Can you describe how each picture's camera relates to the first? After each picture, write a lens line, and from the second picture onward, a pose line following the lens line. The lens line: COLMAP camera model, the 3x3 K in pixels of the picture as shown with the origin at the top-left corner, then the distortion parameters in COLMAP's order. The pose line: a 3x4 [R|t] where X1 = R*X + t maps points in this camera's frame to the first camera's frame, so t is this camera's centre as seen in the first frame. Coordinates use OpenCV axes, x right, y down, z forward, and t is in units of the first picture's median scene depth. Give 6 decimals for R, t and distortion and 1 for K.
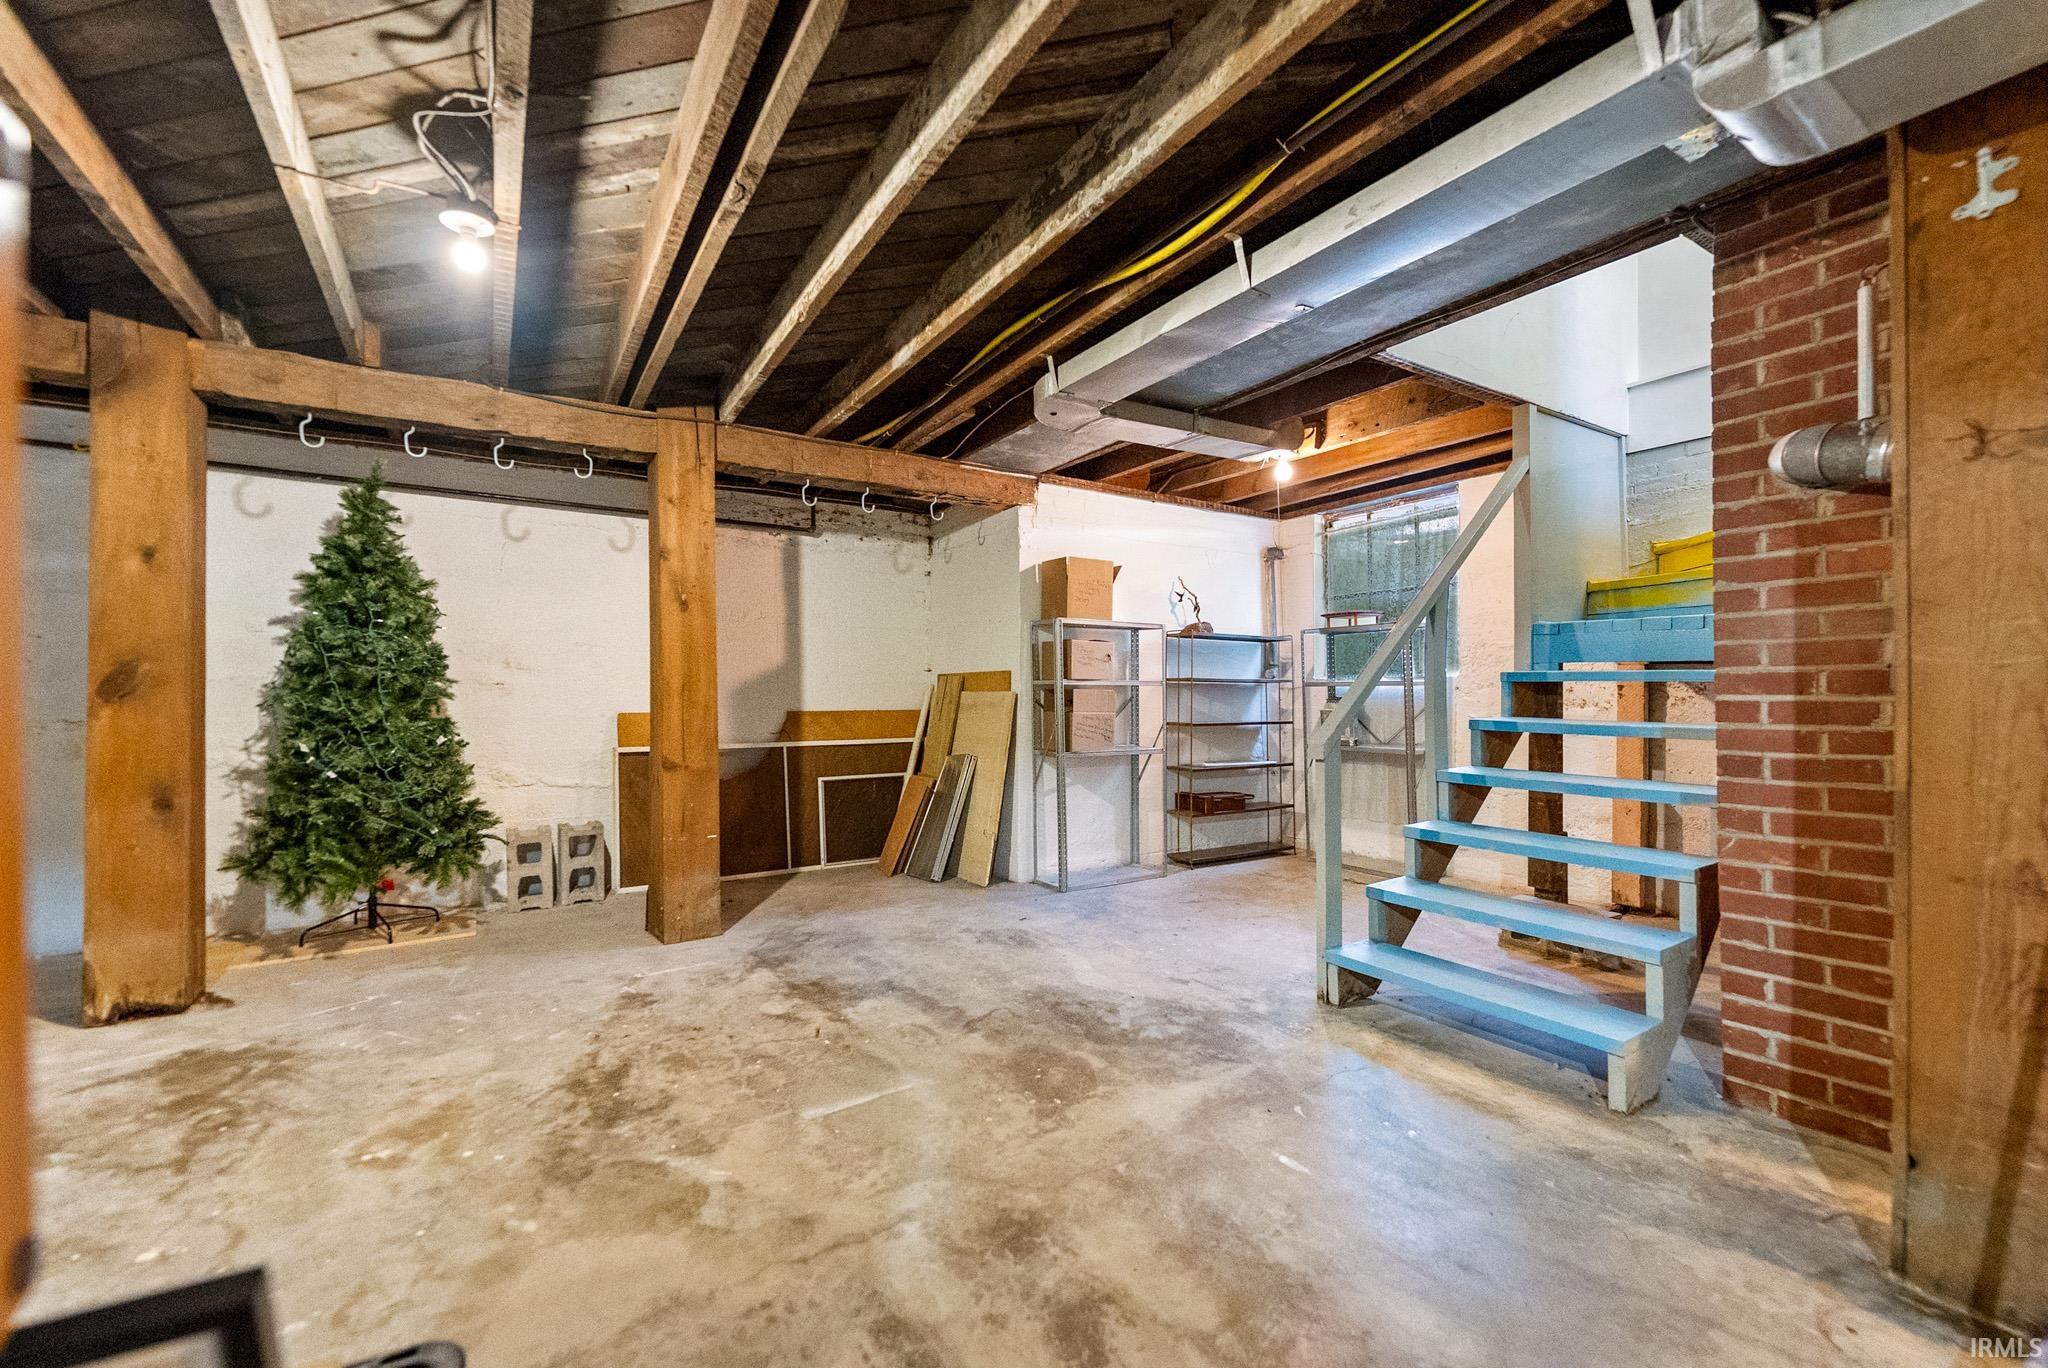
lens RADIAL K [[864.8, 0, 1024.0], [0, 864.8, 684.0], [0, 0, 1]] dist [-0.002373, -0.000171]
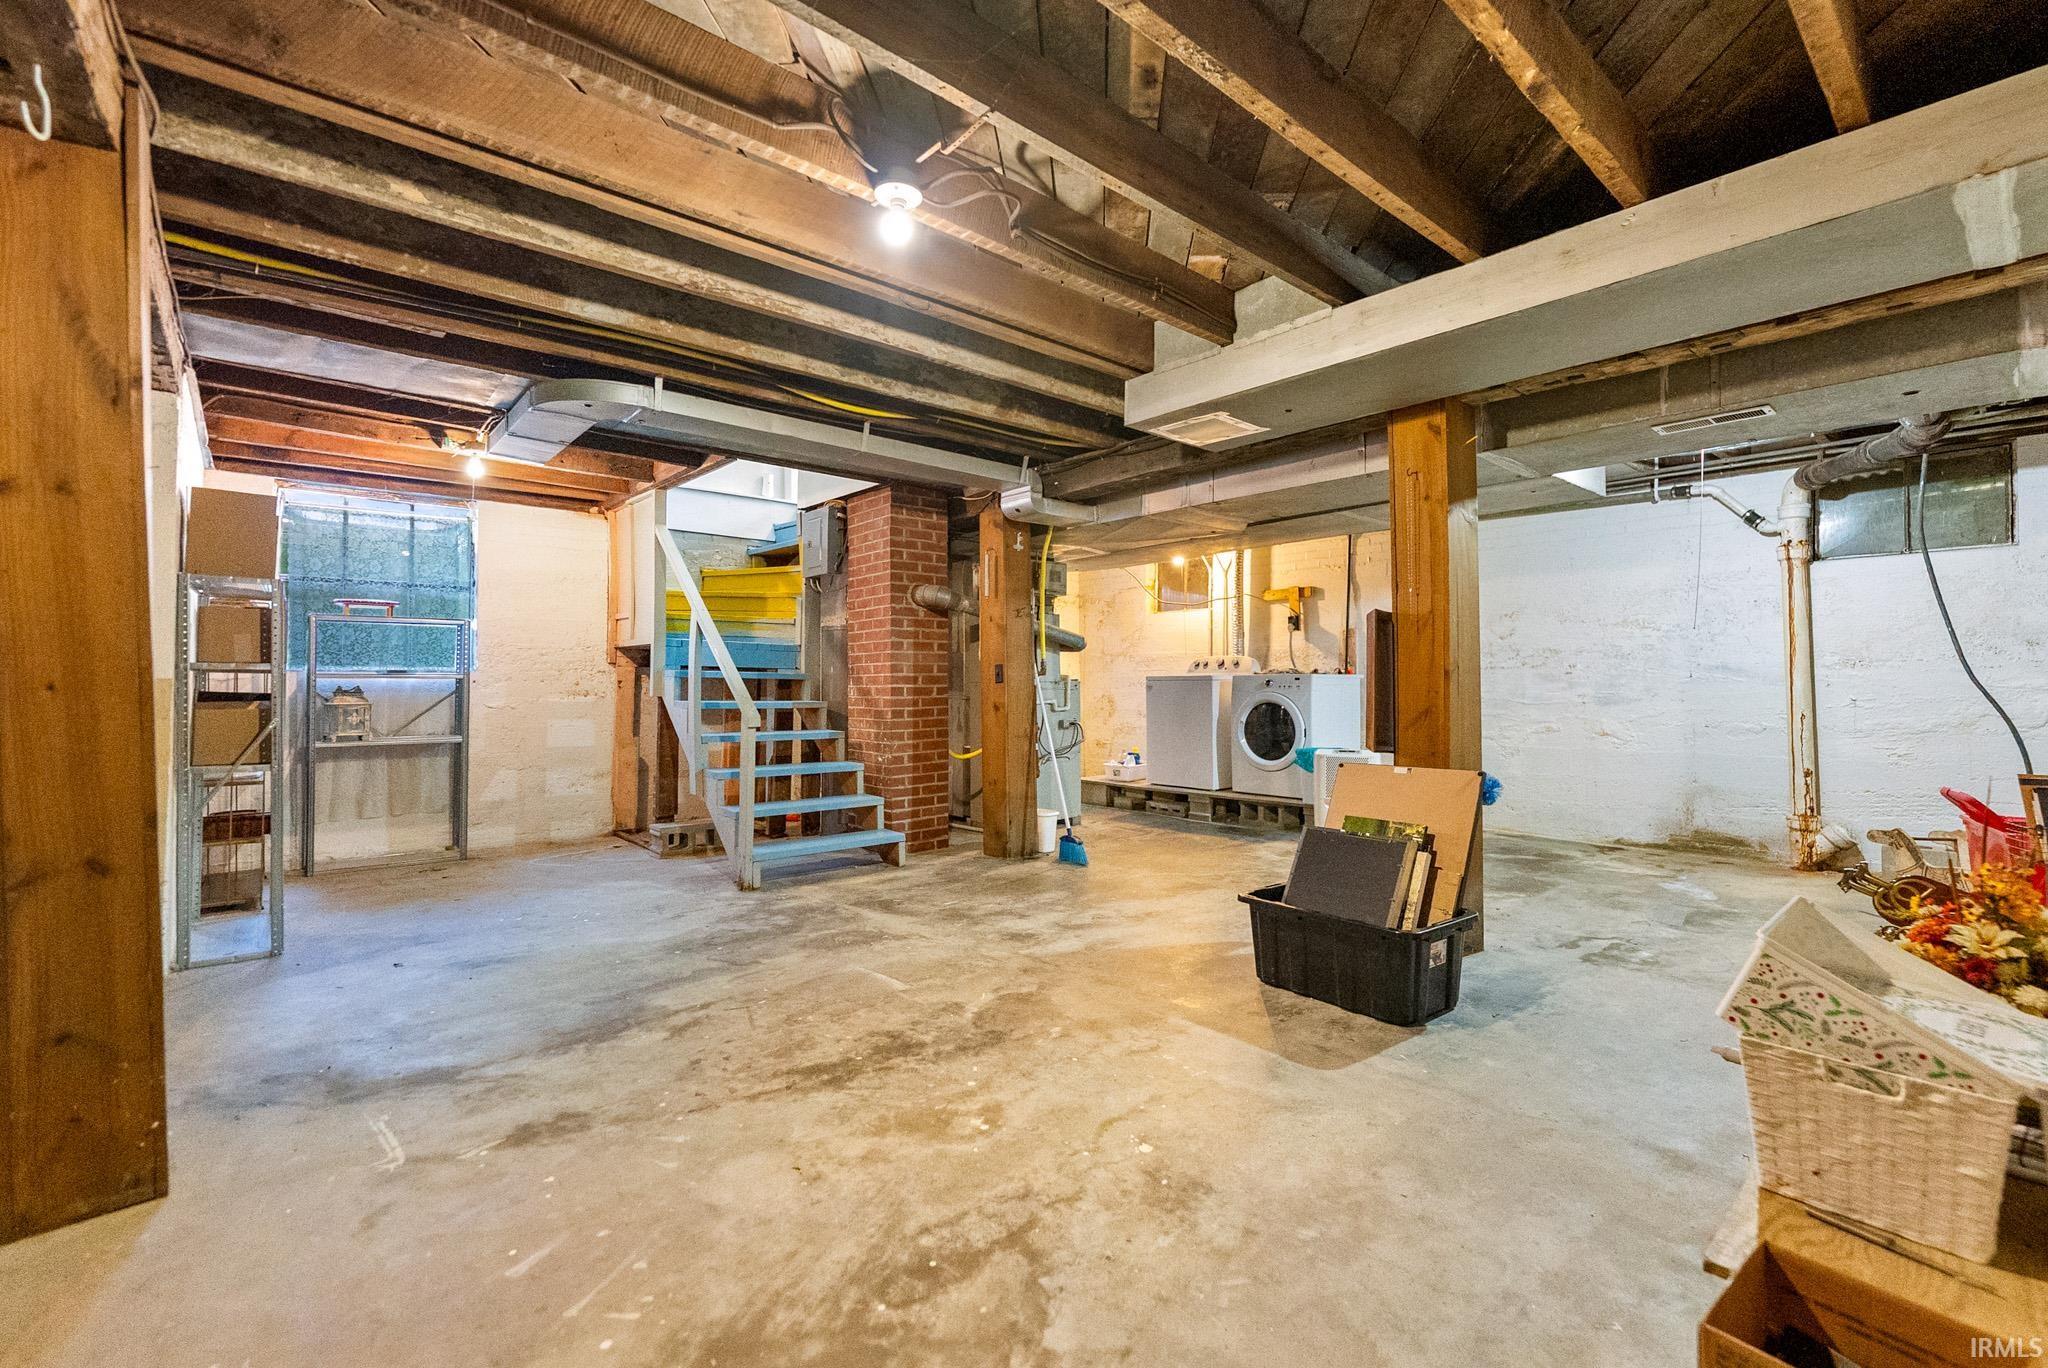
lens RADIAL K [[864.8, 0, 1024.0], [0, 864.8, 684.0], [0, 0, 1]] dist [-0.002373, -0.000171]
pose [[-0.143232, 0.005964, 0.989671, -1.500846], [-0.004783, 0.999966, -0.006718, 0.023313], [-0.989678, -0.005696, -0.143198, 0.925583]]
